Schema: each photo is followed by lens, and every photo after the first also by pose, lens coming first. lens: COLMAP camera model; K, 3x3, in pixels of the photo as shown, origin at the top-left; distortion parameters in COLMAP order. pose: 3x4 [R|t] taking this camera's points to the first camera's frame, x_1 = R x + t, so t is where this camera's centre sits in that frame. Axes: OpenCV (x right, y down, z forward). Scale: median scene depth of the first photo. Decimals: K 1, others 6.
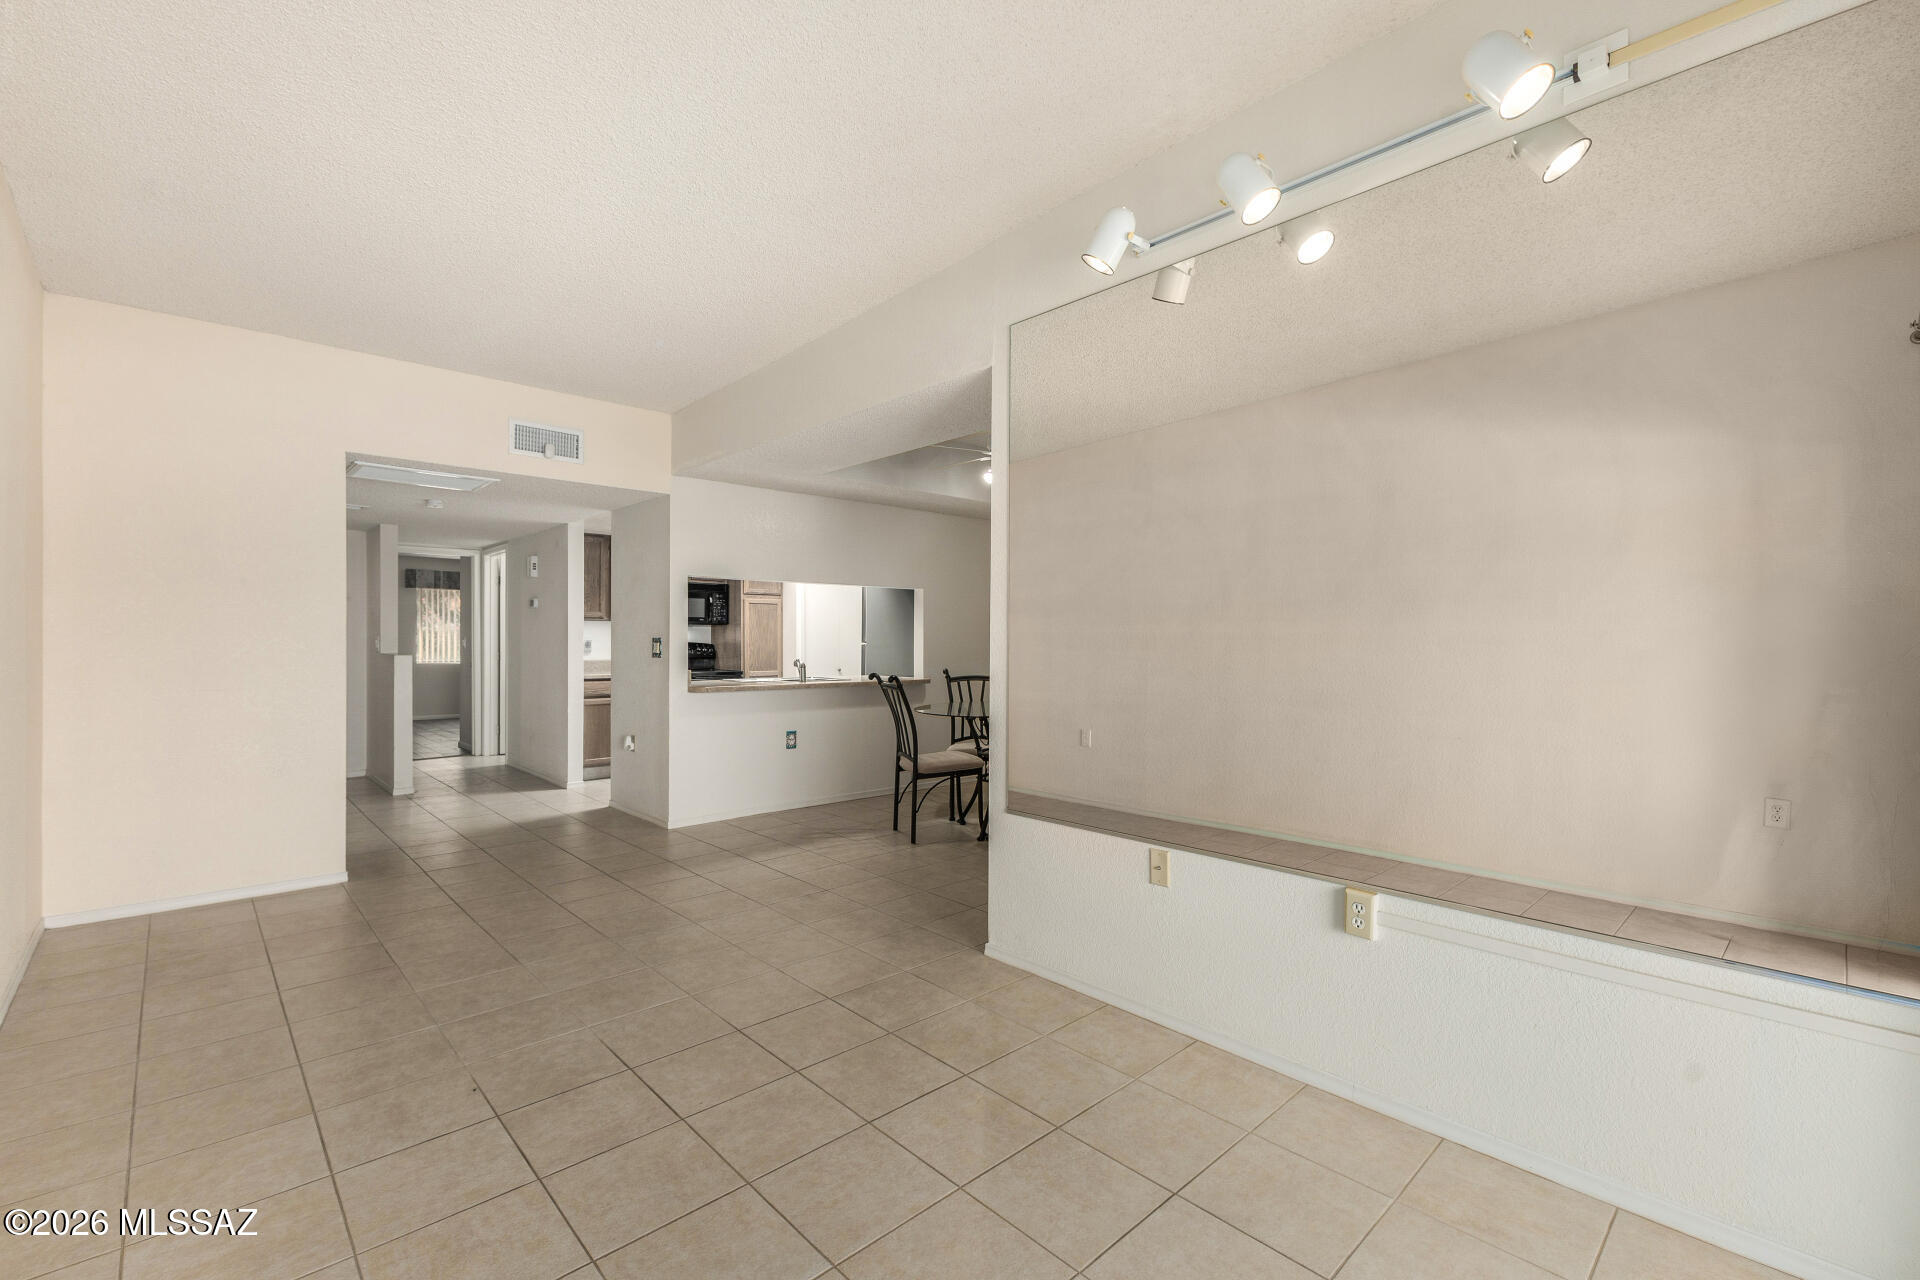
lens RADIAL K [[829.9, 0, 960.7], [0, 829.9, 640.1], [0, 0, 1]] dist [0.017083, -0.001231]
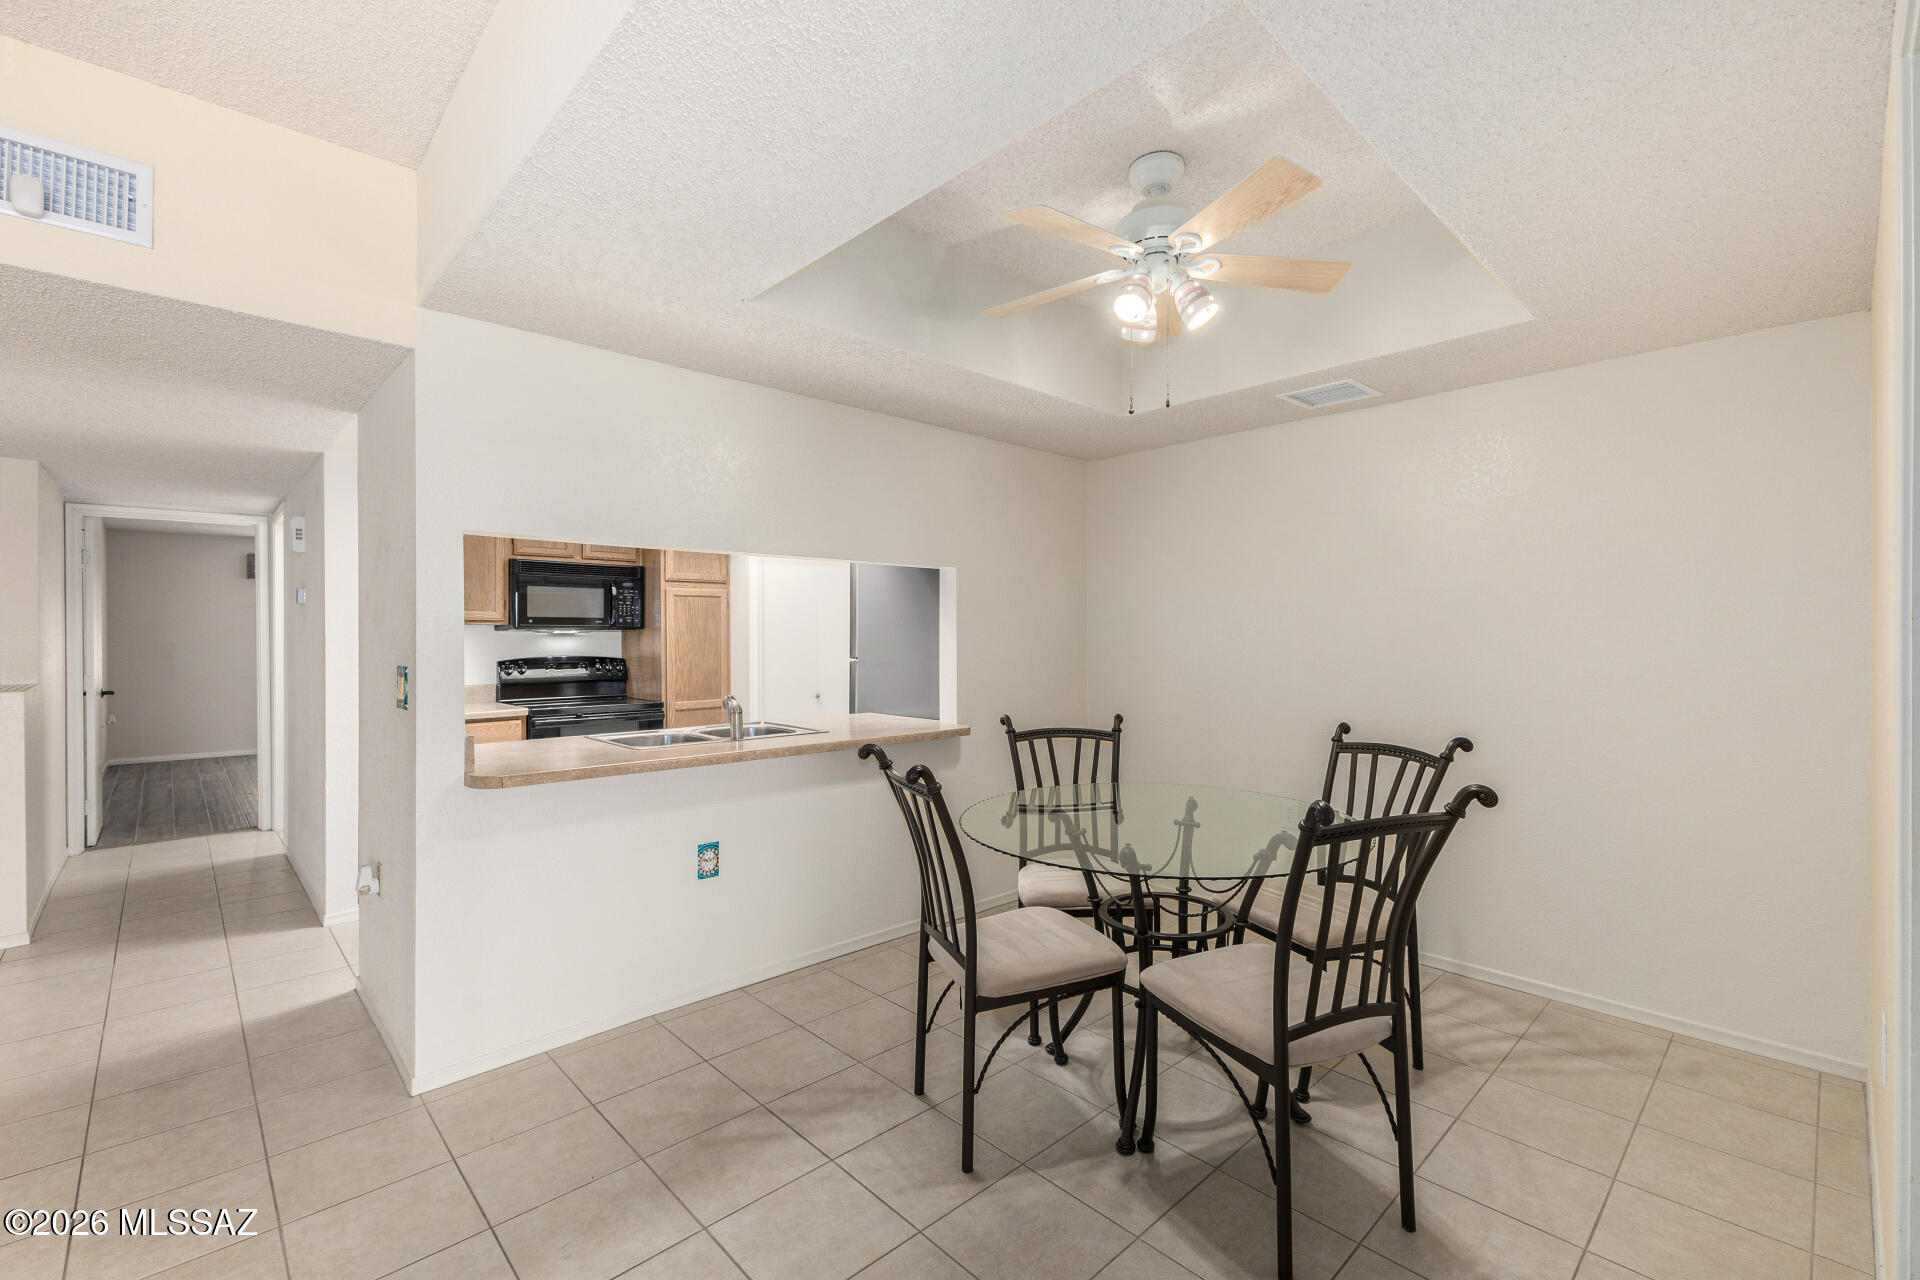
lens RADIAL K [[829.9, 0, 959.2], [0, 829.9, 636.1], [0, 0, 1]] dist [0.017083, -0.001231]
pose [[0.999974, -0.005520, 0.004532, -0.050042], [0.005512, 0.999983, 0.001796, -0.017060], [-0.004542, -0.001771, 0.999988, 0.473655]]
